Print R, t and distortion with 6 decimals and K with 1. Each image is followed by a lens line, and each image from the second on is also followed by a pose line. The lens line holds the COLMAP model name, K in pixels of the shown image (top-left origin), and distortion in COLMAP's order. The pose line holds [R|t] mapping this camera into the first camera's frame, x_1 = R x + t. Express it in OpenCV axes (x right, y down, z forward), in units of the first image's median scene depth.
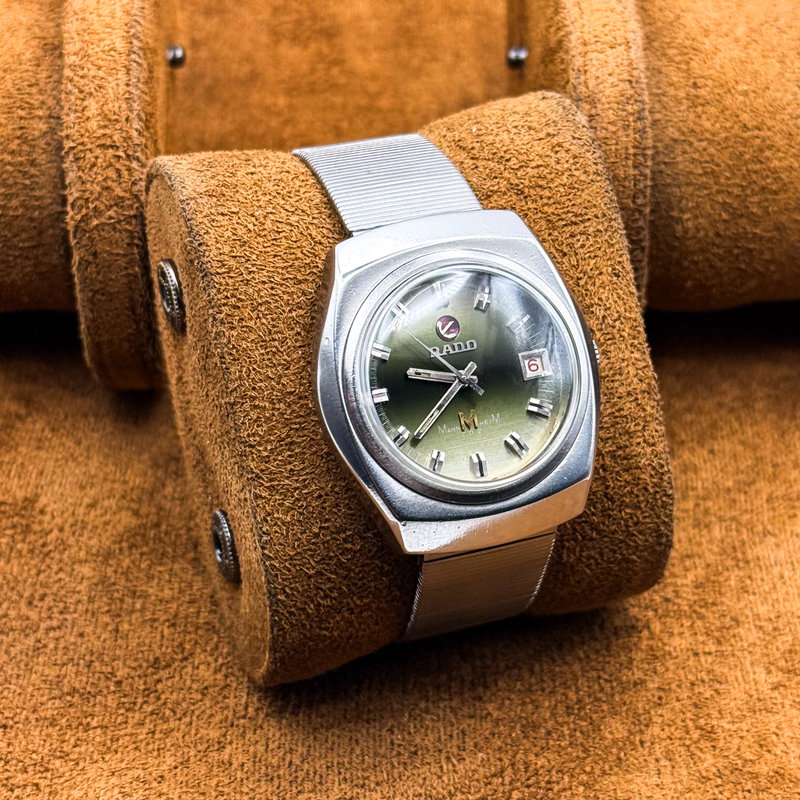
lens RADIAL K [[2072.9, 0, 400.0], [0, 2072.9, 400.0], [0, 0, 1]] dist [0.069656, -0.097326]
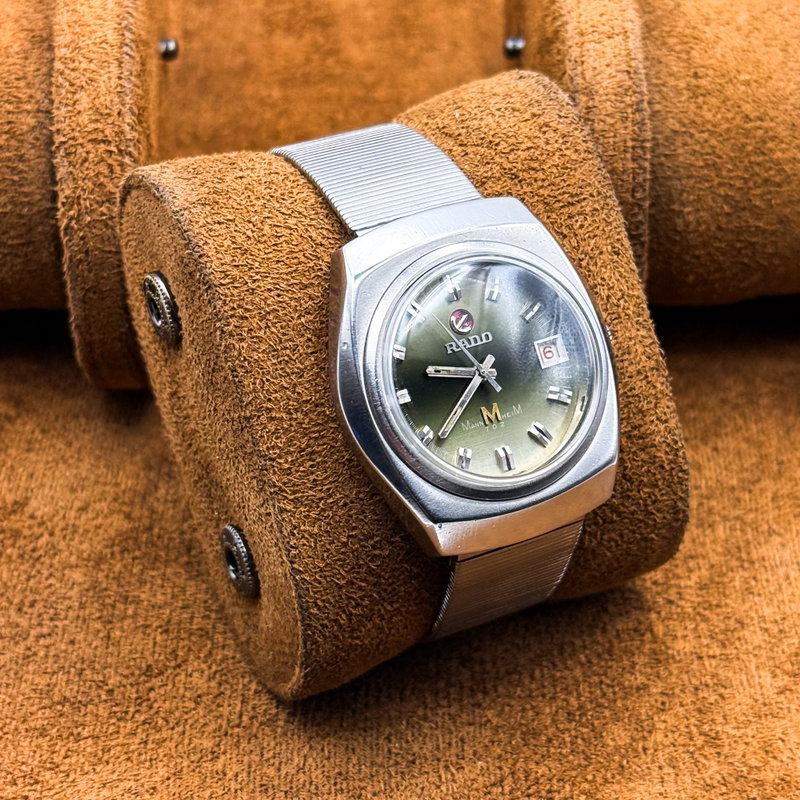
lens RADIAL K [[2072.9, 0, 400.0], [0, 2072.9, 400.0], [0, 0, 1]] dist [0.069656, -0.097326]
pose [[0.992725, -0.082724, 0.087491, -0.092552], [0.080899, 0.996428, 0.024207, -0.023560], [-0.089181, -0.016953, 0.995871, 0.026857]]
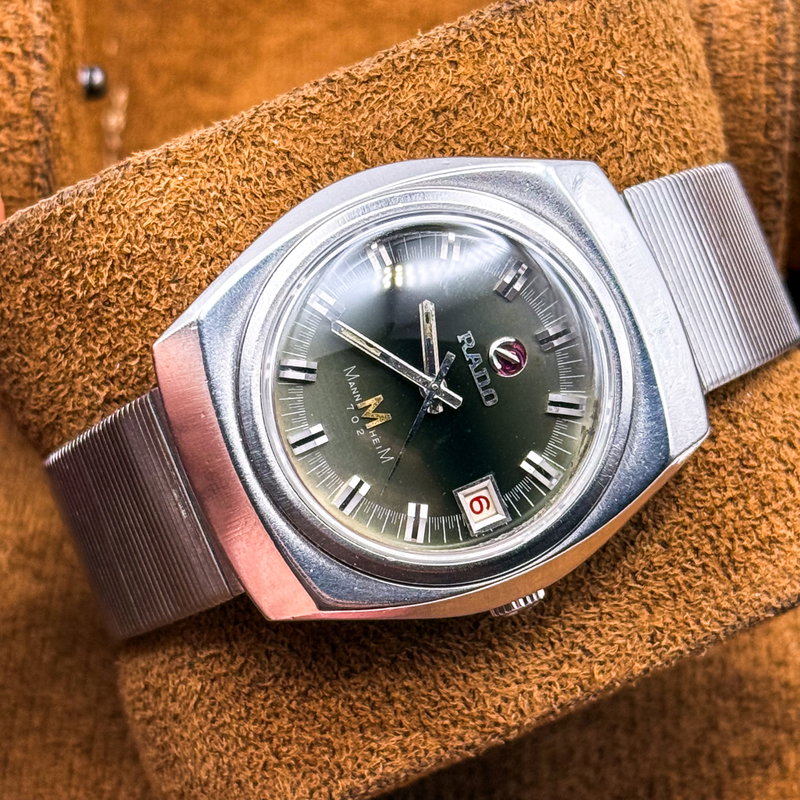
lens RADIAL K [[2739.3, 0, 400.0], [0, 2739.3, 400.0], [0, 0, 1]] dist [0.024849, 2.404246]
pose [[0.200881, 0.940348, -0.274576, 0.258601], [-0.978669, 0.204962, -0.014061, 0.013017], [0.043055, 0.271543, 0.961463, 0.175077]]
